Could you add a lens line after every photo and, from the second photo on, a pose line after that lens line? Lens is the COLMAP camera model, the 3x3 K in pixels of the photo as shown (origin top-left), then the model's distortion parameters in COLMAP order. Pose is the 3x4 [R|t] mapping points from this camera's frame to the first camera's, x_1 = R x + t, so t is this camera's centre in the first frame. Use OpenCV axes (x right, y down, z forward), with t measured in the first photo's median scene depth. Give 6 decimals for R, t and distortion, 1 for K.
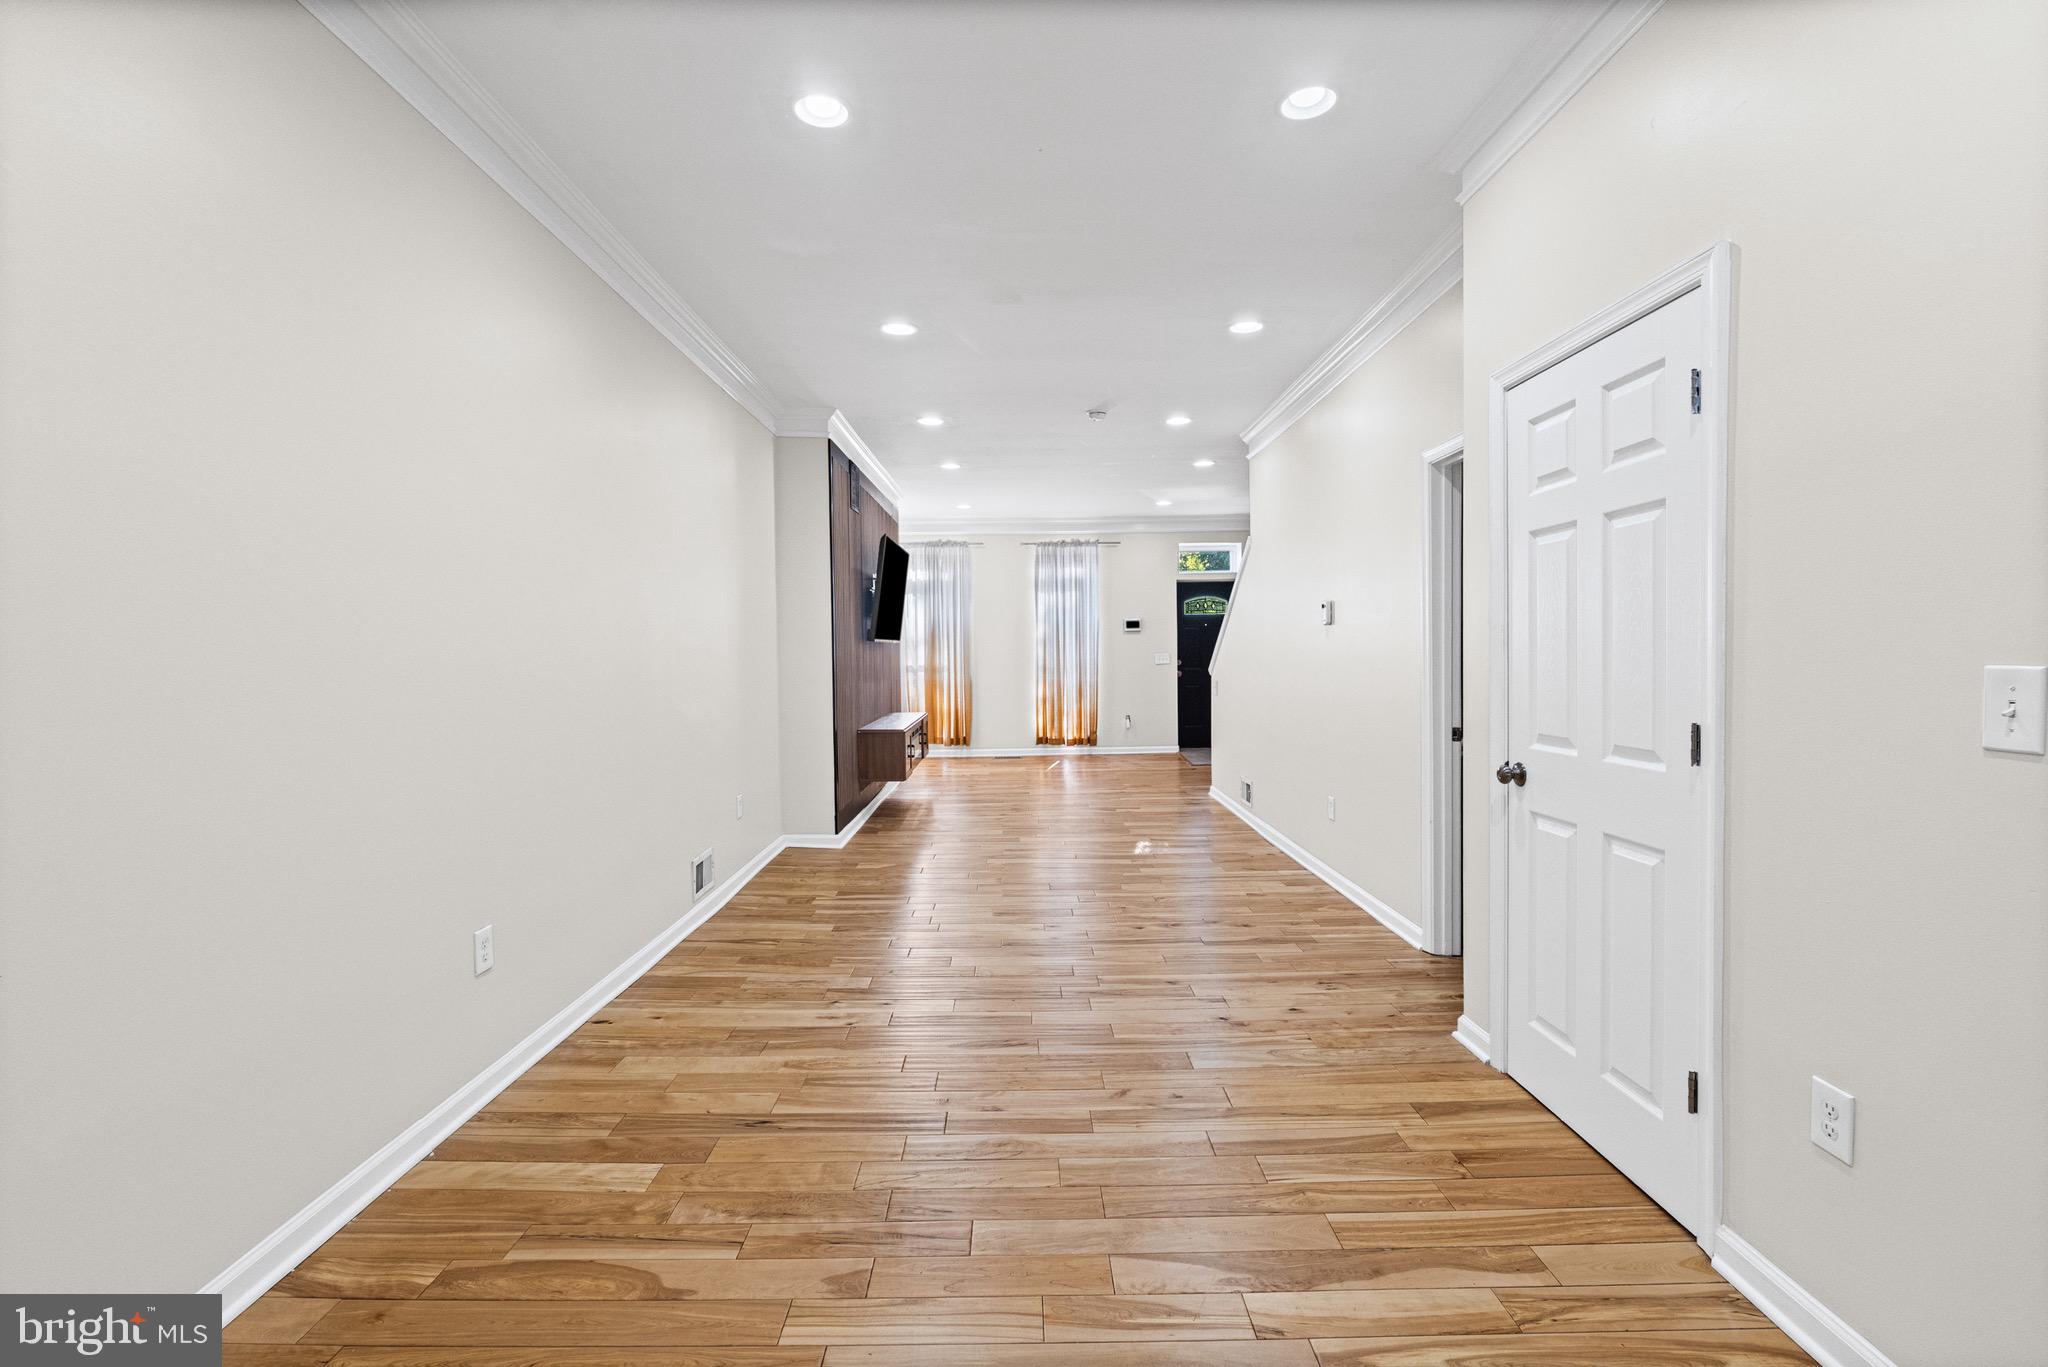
lens RADIAL K [[920.4, 0, 1014.6], [0, 920.4, 674.4], [0, 0, 1]] dist [-0.009455, 0.001760]
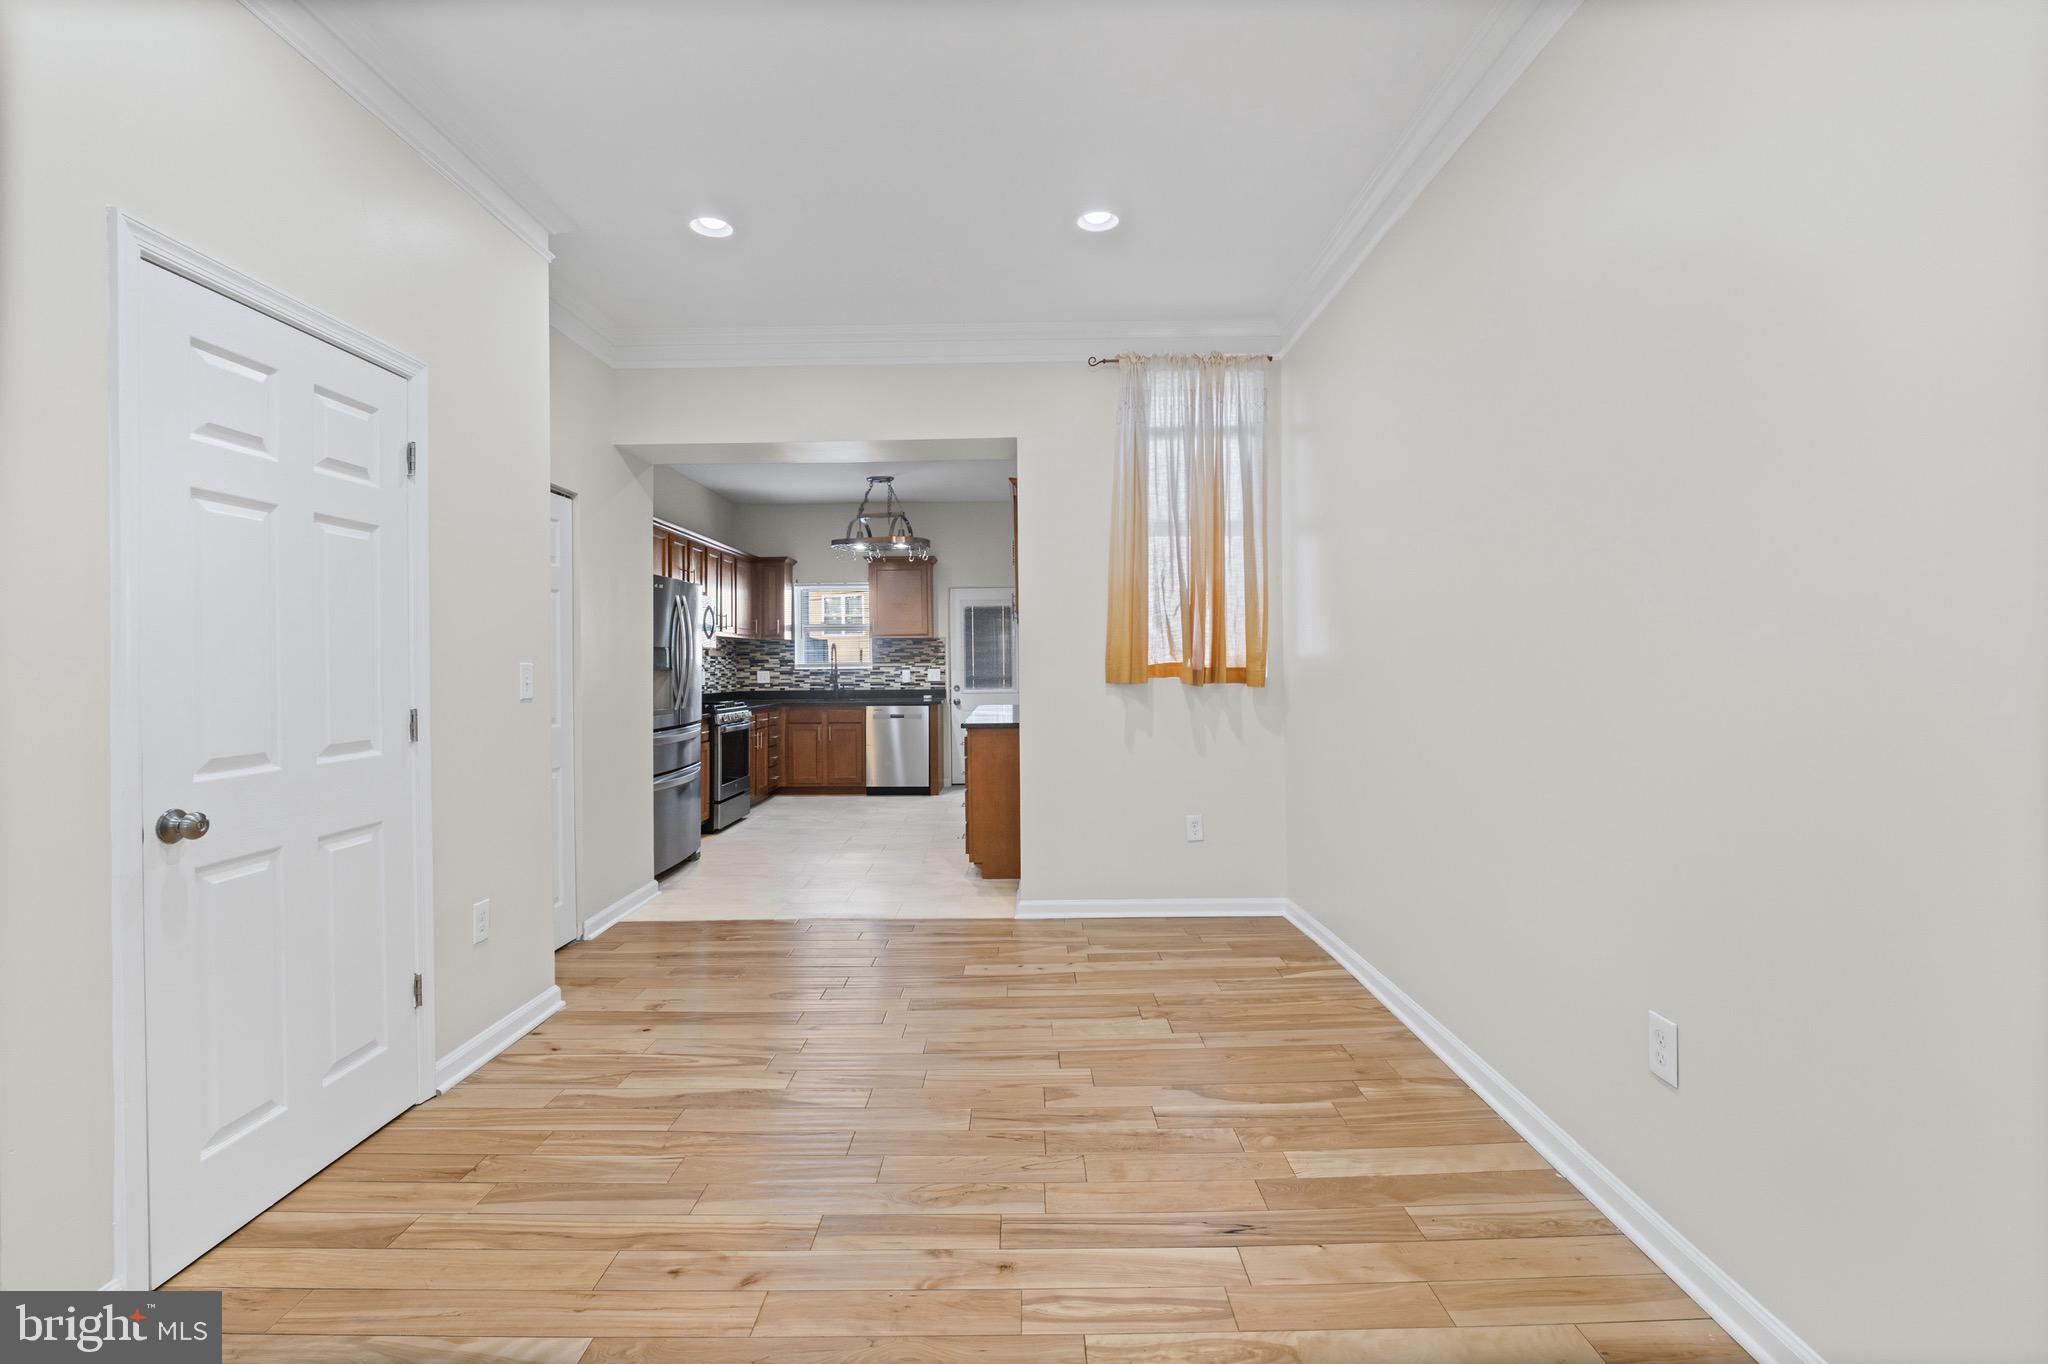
lens RADIAL K [[920.4, 0, 1012.7], [0, 920.4, 681.1], [0, 0, 1]] dist [-0.009455, 0.001760]
pose [[-0.999712, 0.020559, 0.012377, -0.115737], [0.021037, 0.998988, 0.039758, -0.017665], [-0.011547, 0.040006, -0.999133, 1.957357]]
